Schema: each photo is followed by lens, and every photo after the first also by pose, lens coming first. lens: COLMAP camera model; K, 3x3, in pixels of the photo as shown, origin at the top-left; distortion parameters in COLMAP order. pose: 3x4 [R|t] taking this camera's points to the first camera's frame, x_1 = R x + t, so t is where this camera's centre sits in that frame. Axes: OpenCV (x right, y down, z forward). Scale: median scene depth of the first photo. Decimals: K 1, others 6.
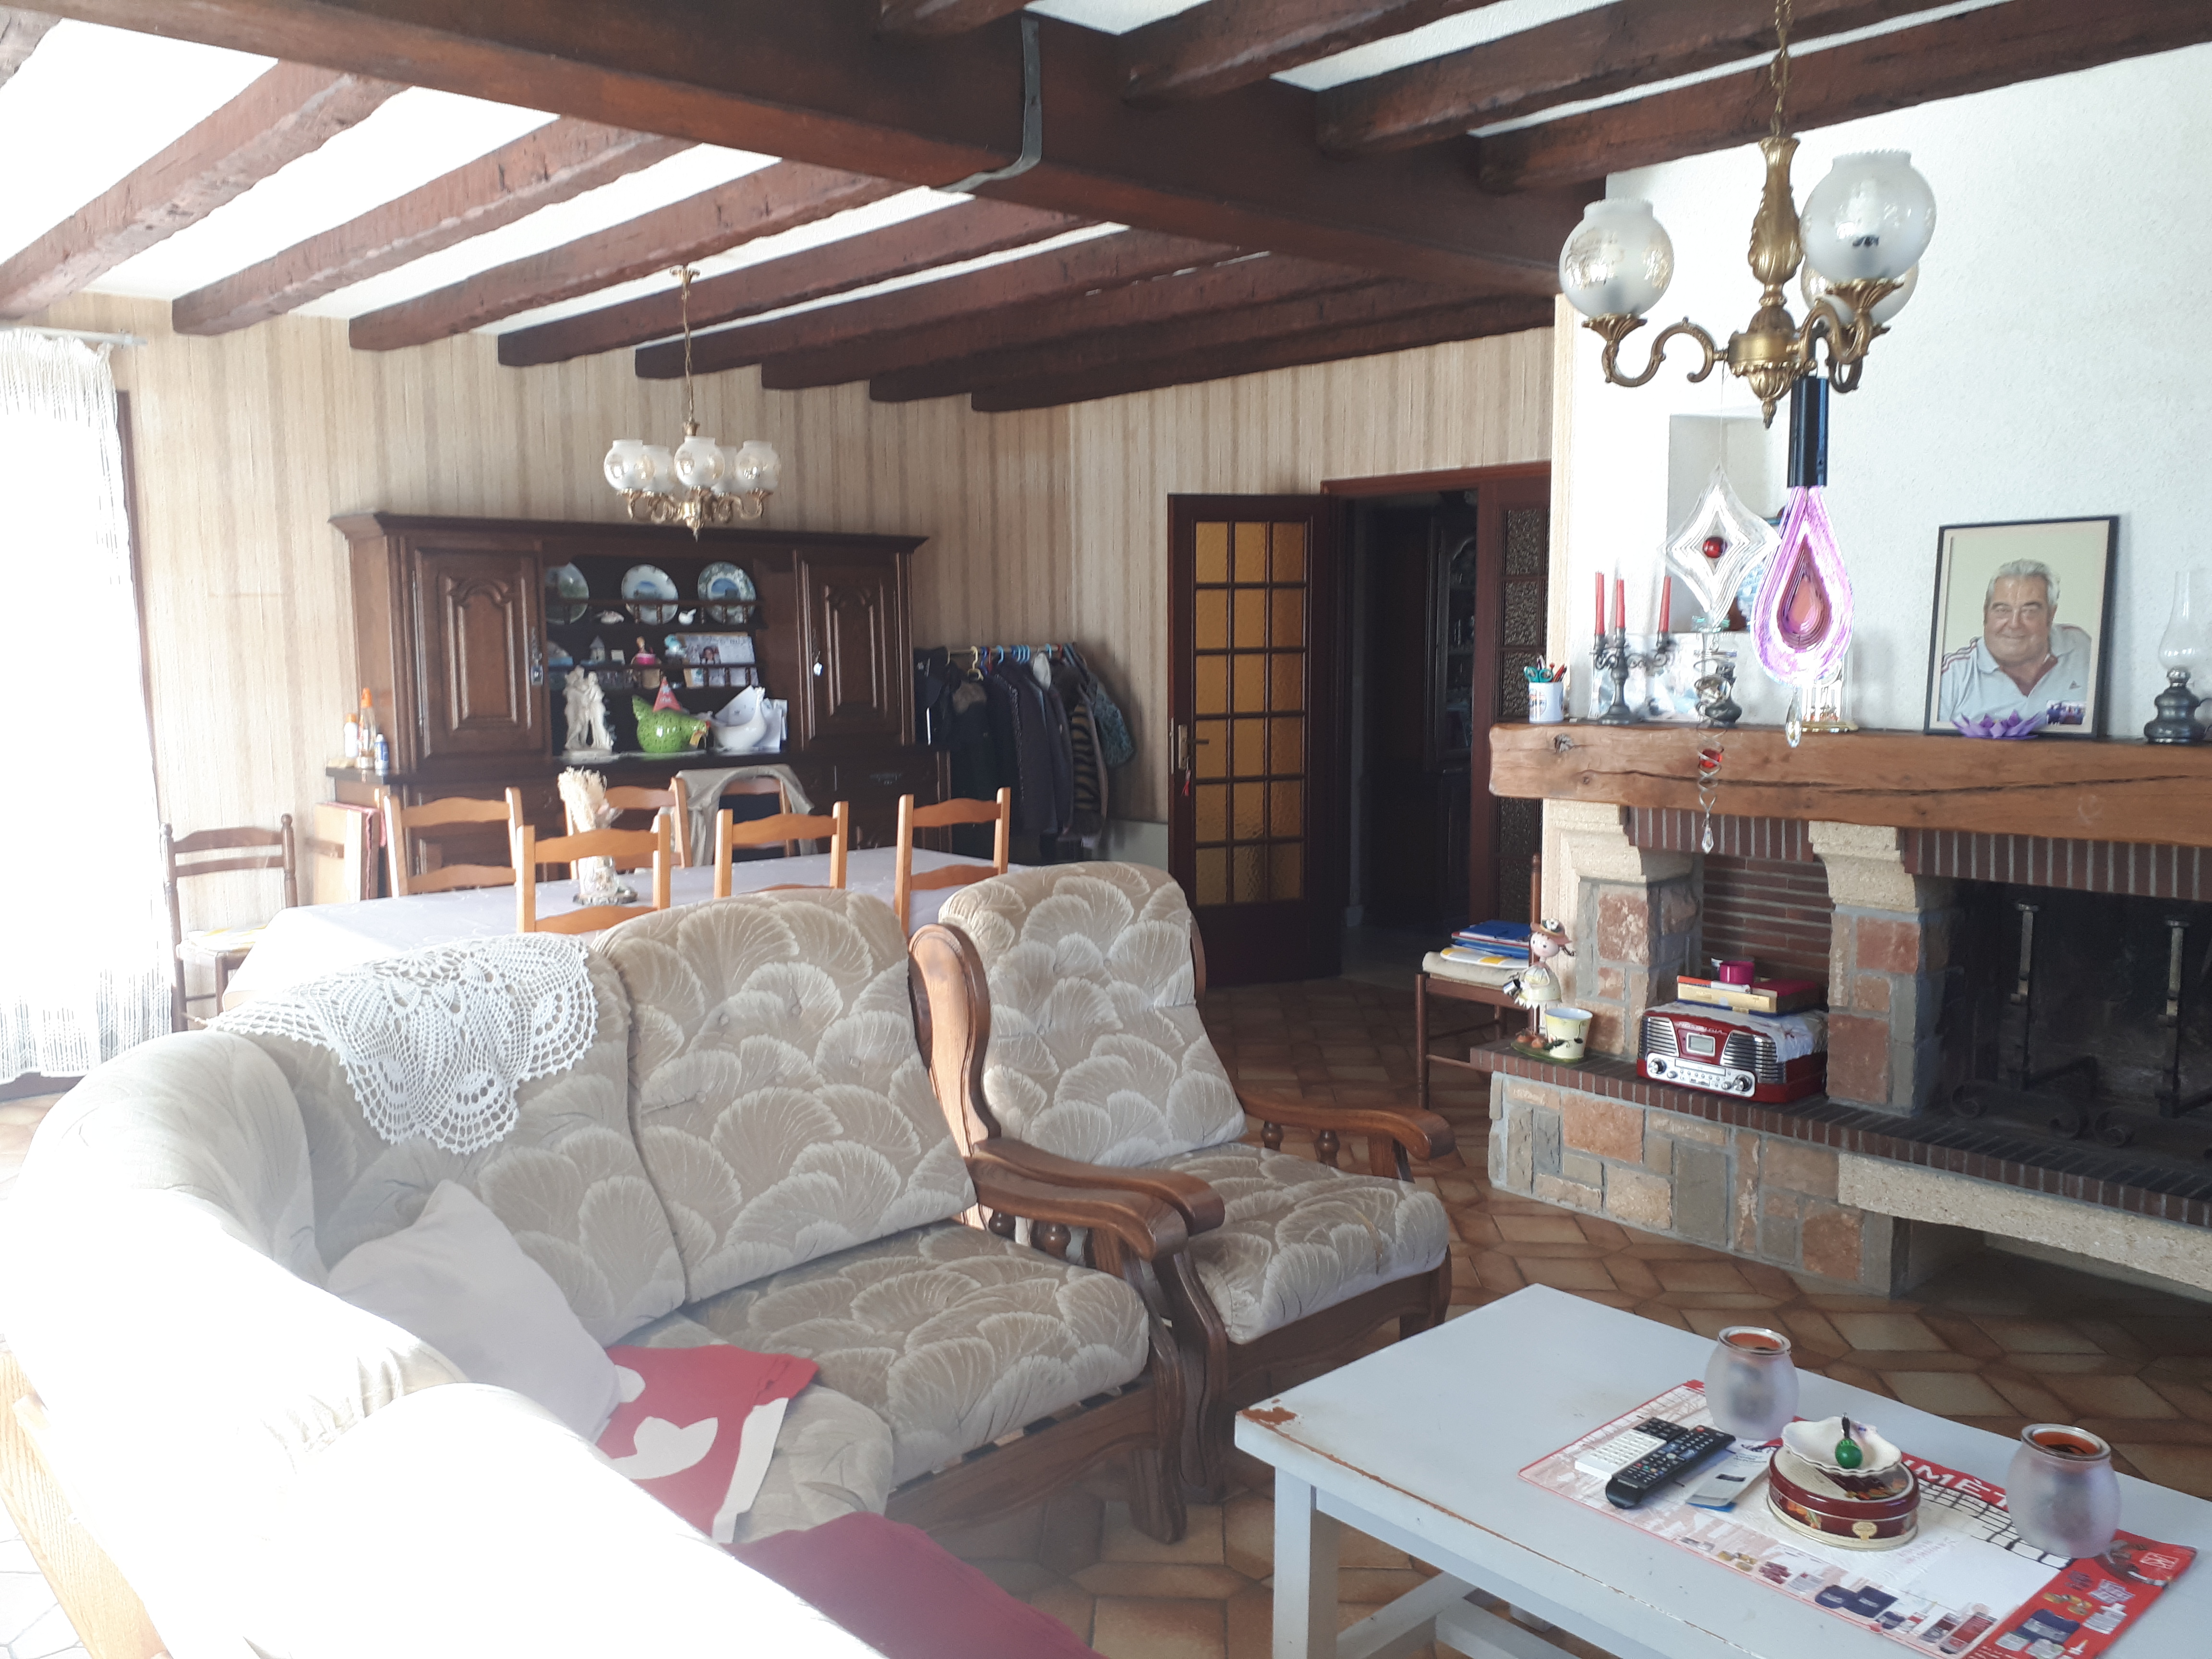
lens RADIAL K [[1813.2, 0, 1106.0], [0, 1813.2, 829.5], [0, 0, 1]] dist [0.028983, -0.011980]
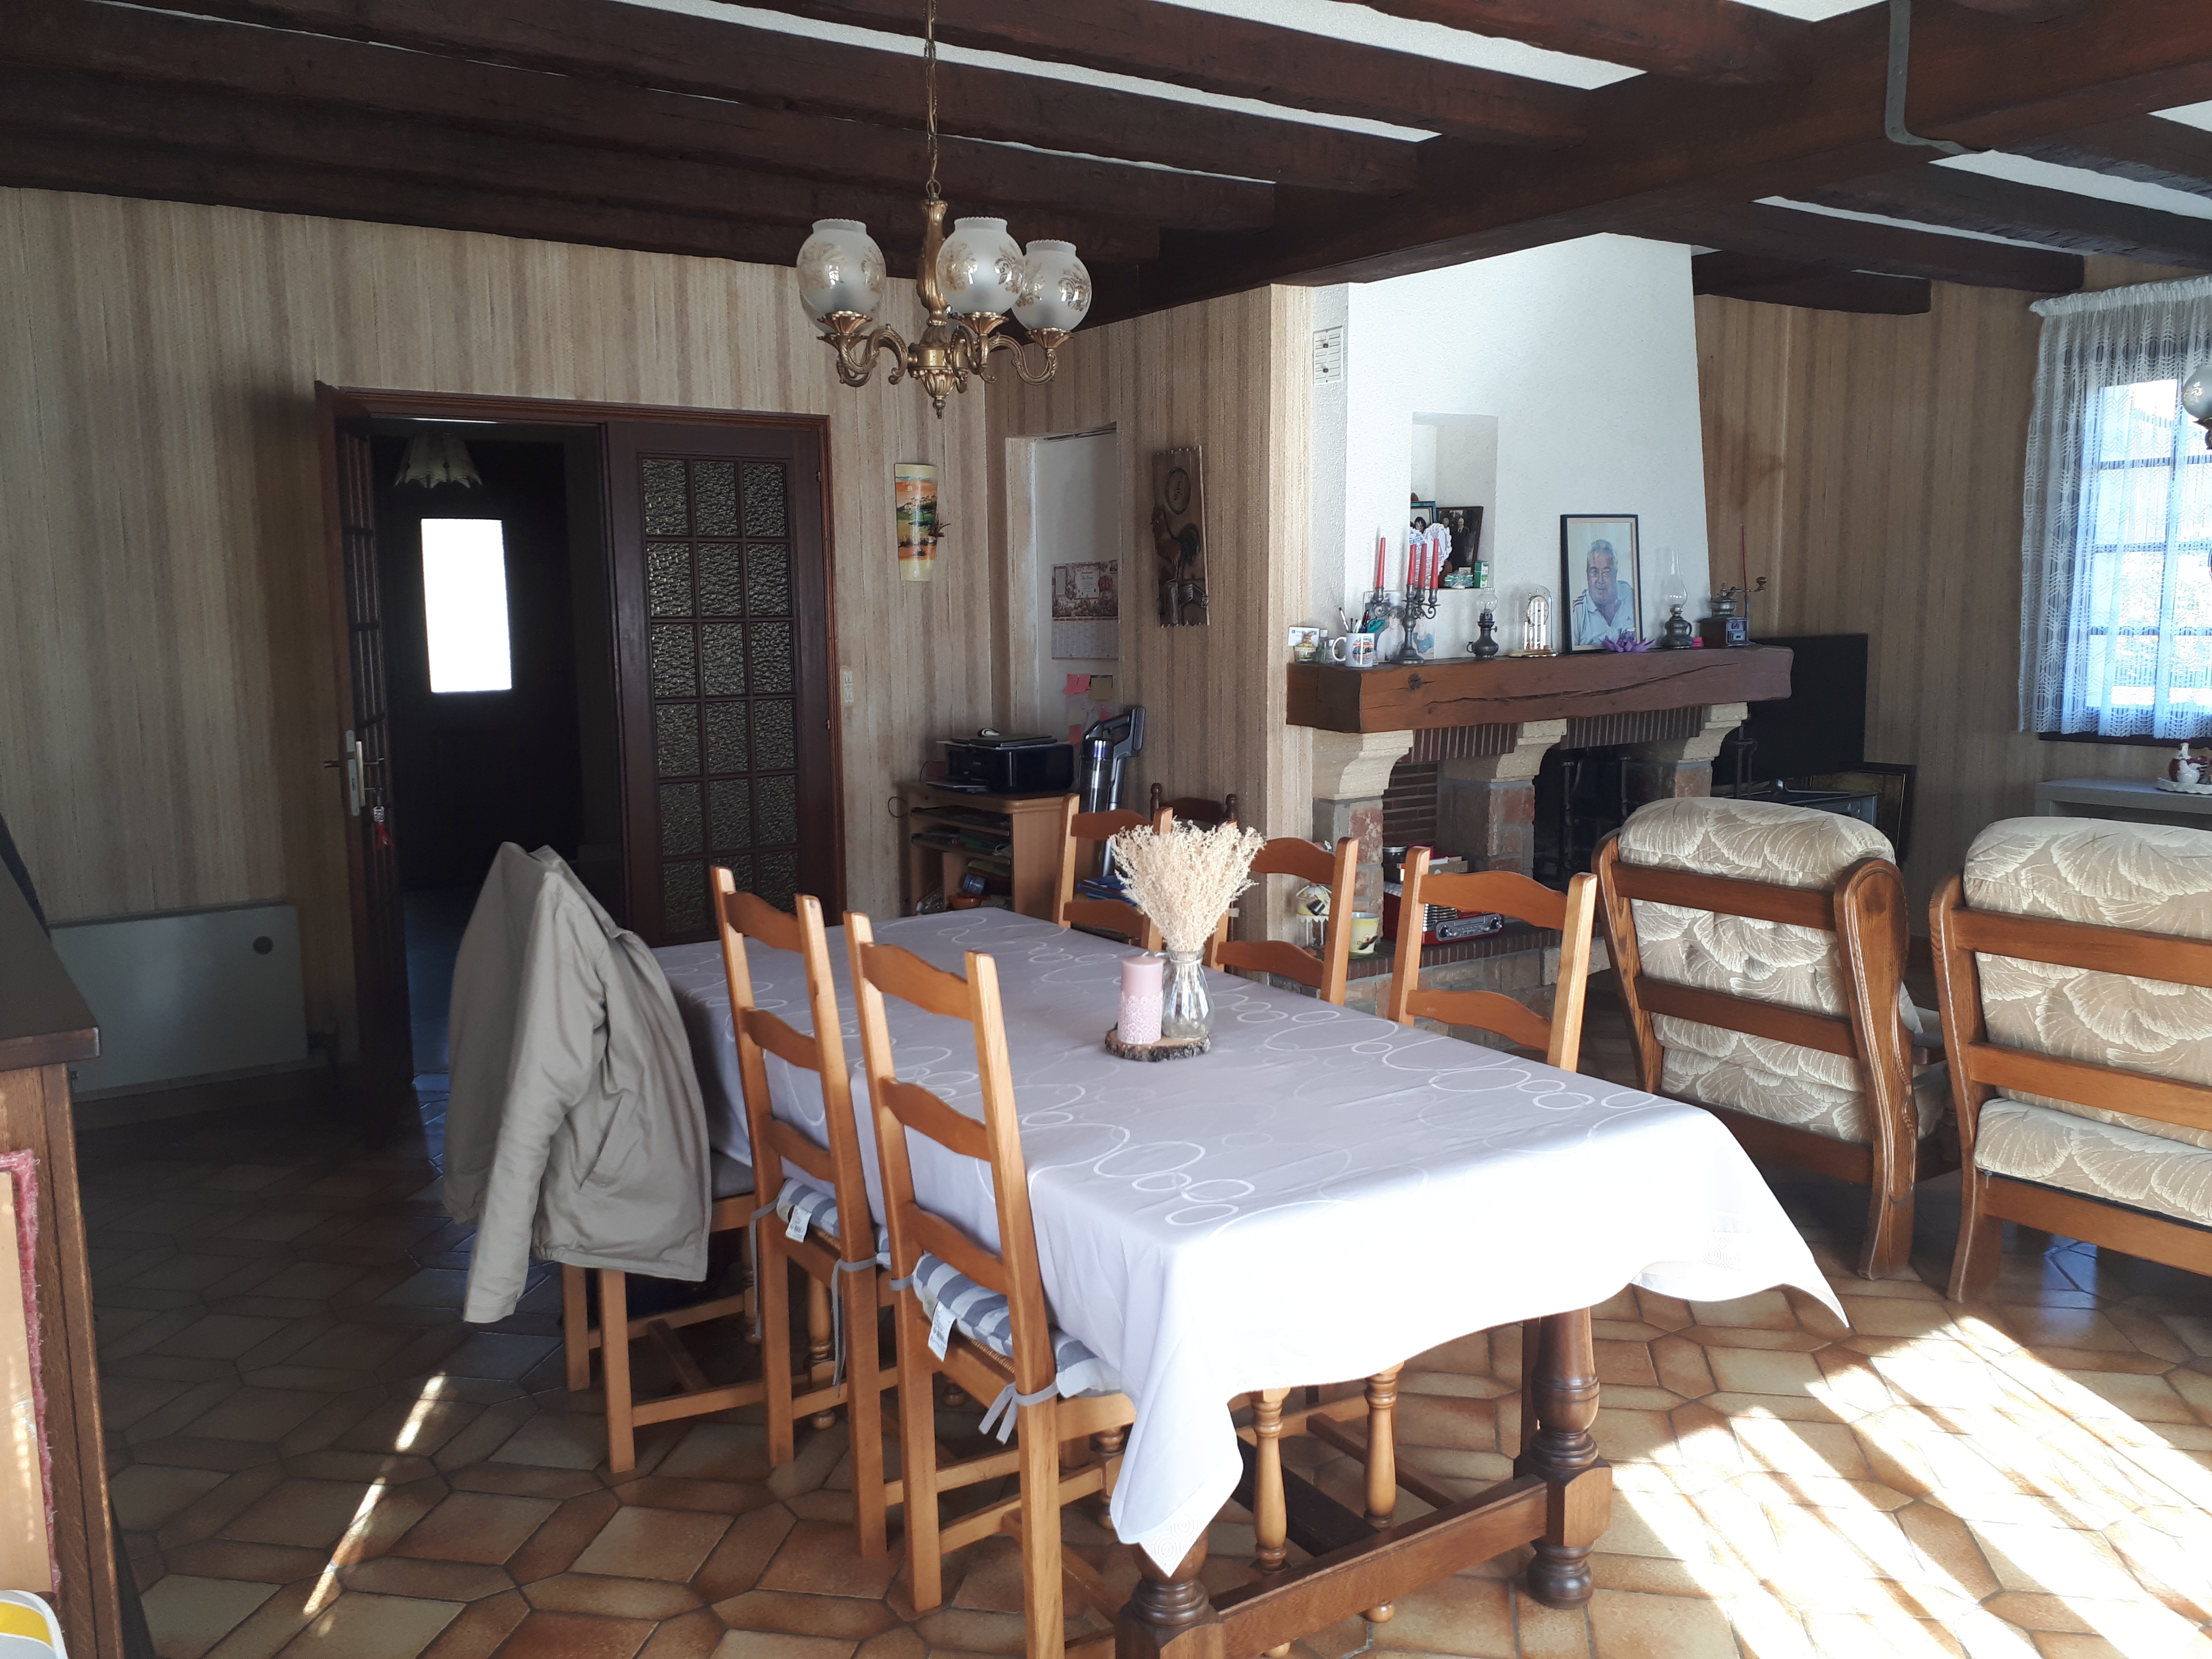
lens RADIAL K [[1813.2, 0, 1106.0], [0, 1813.2, 829.5], [0, 0, 1]] dist [0.028983, -0.011980]
pose [[0.127596, -0.119759, 0.984569, -0.628611], [0.121413, 0.987104, 0.104333, -0.065248], [-0.984367, 0.106227, 0.140491, 0.685399]]
